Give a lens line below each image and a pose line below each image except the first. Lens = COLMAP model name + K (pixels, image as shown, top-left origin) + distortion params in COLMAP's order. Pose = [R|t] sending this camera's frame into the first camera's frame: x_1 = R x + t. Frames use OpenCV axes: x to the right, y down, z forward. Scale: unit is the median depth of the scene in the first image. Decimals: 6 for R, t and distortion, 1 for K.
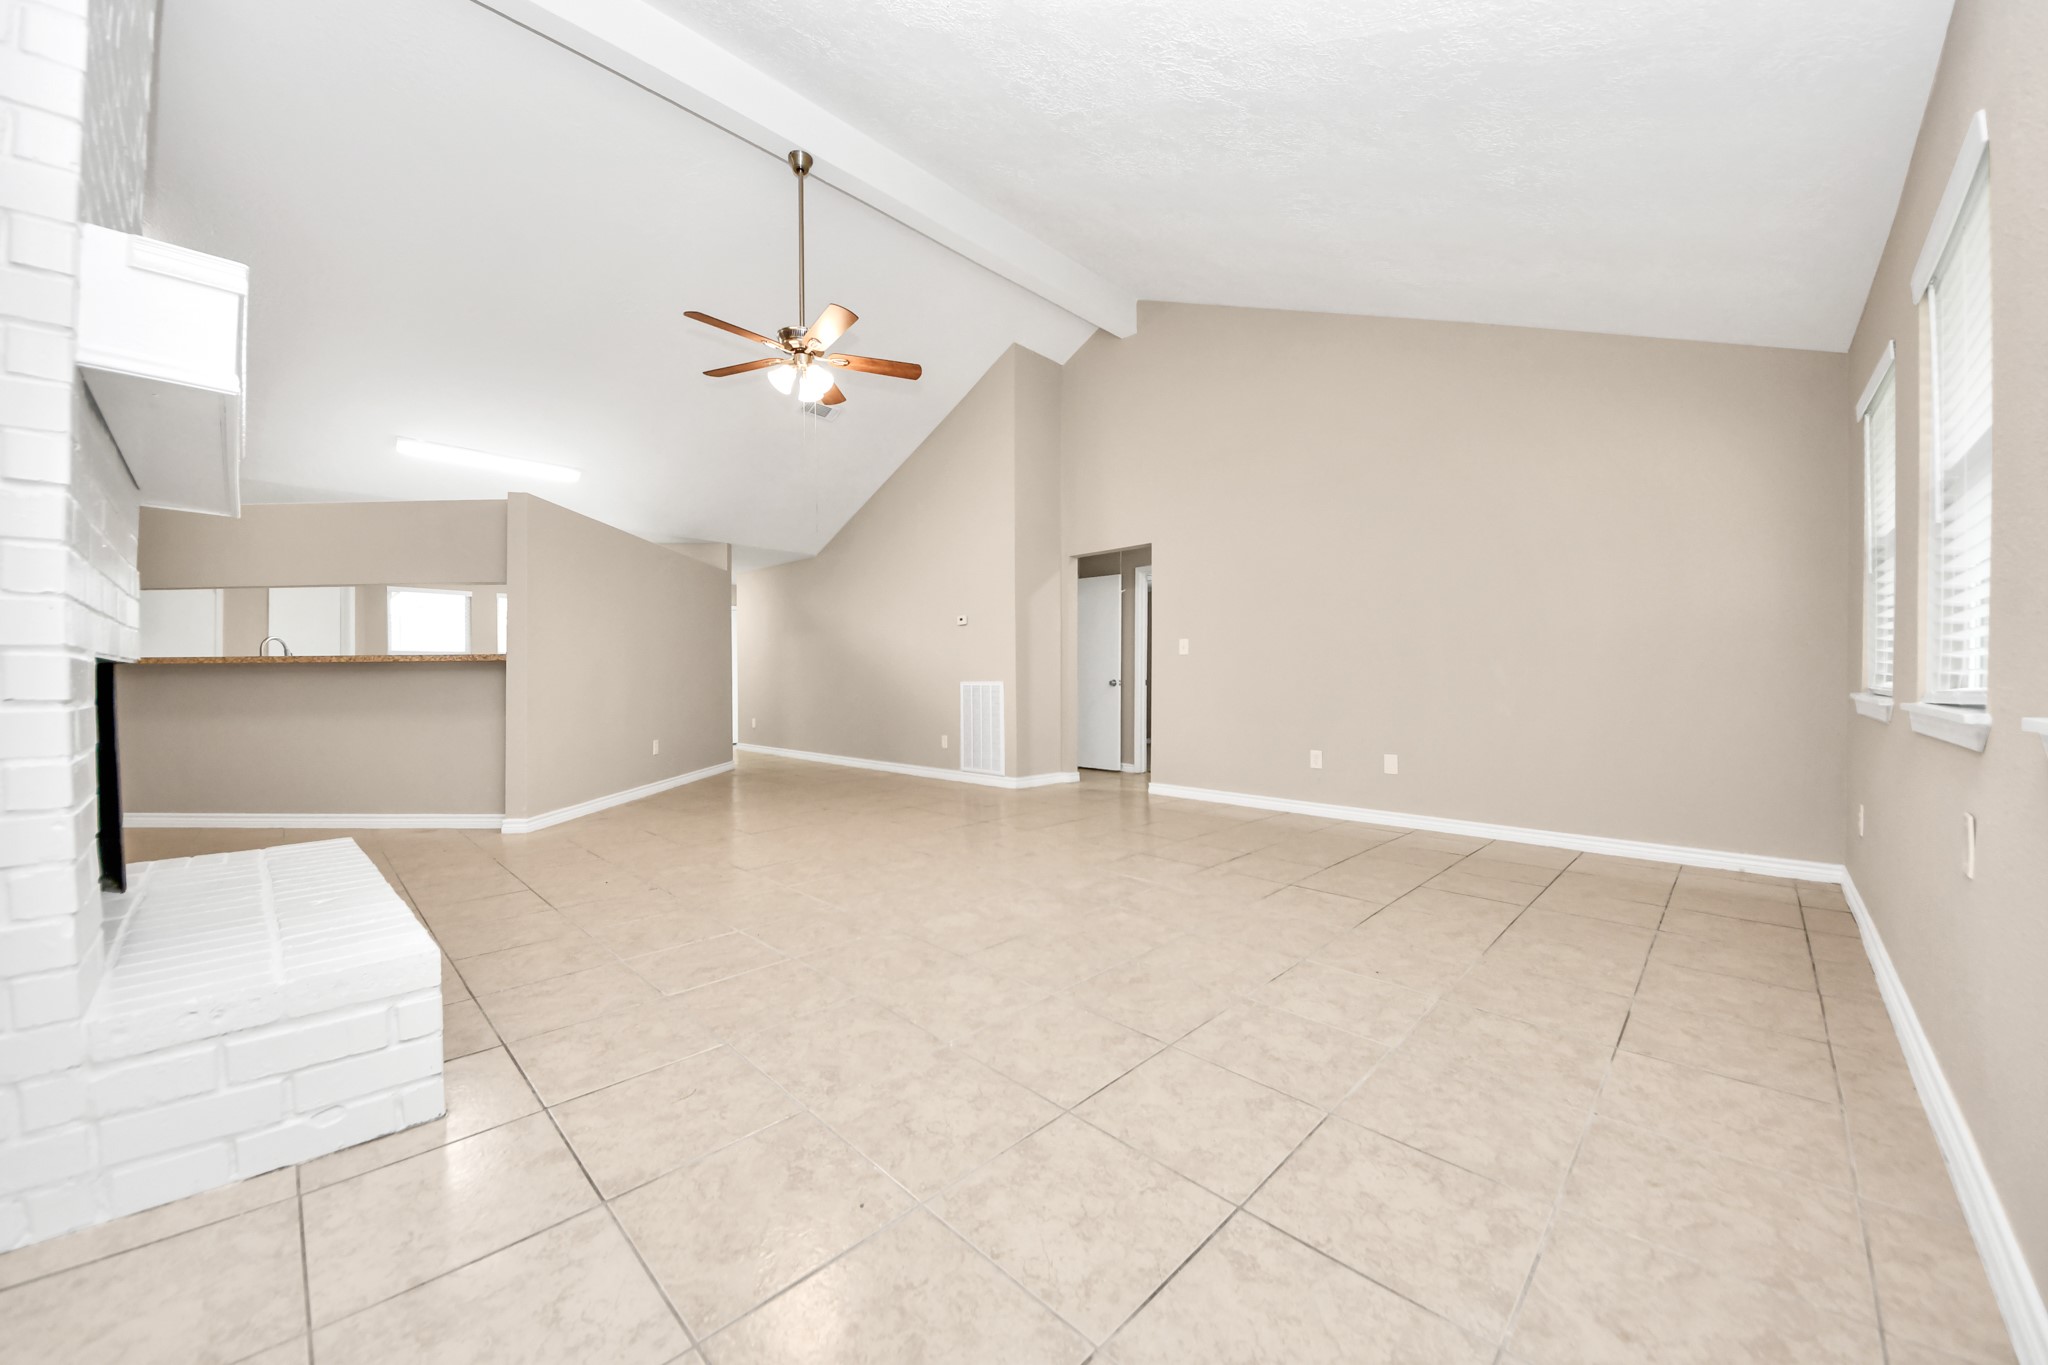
lens RADIAL K [[739.9, 0, 1008.0], [0, 739.9, 676.8], [0, 0, 1]] dist [0.005856, -0.003840]
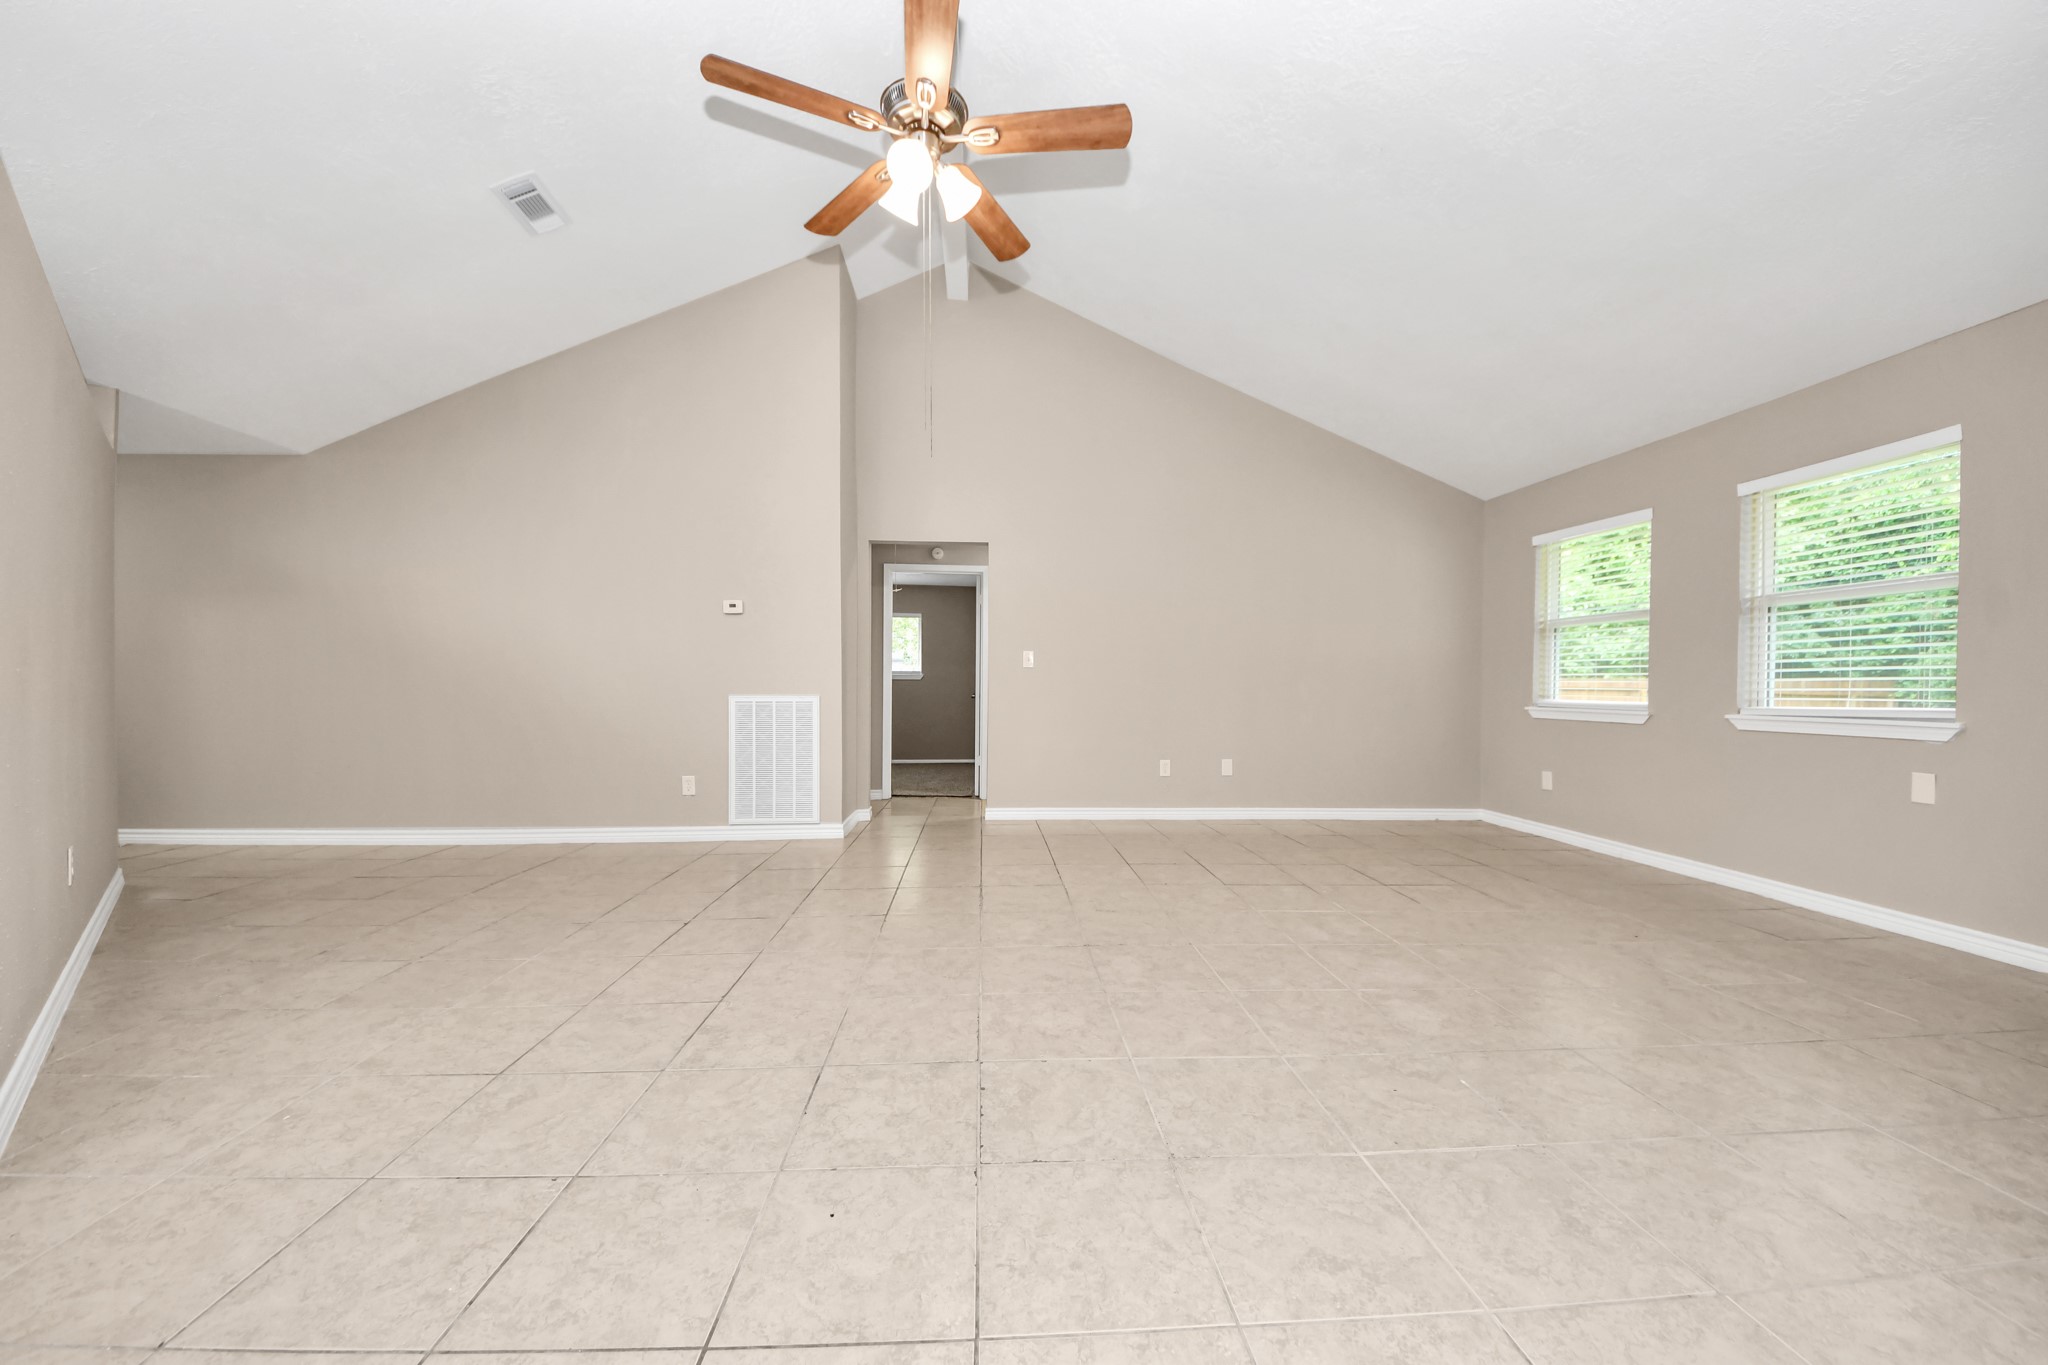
lens RADIAL K [[739.9, 0, 988.9], [0, 739.9, 690.2], [0, 0, 1]] dist [0.005856, -0.003840]
pose [[0.655736, -0.002399, 0.754987, -0.937051], [-0.010696, 0.999865, 0.012466, -0.021735], [-0.754915, -0.016250, 0.655622, 0.796208]]
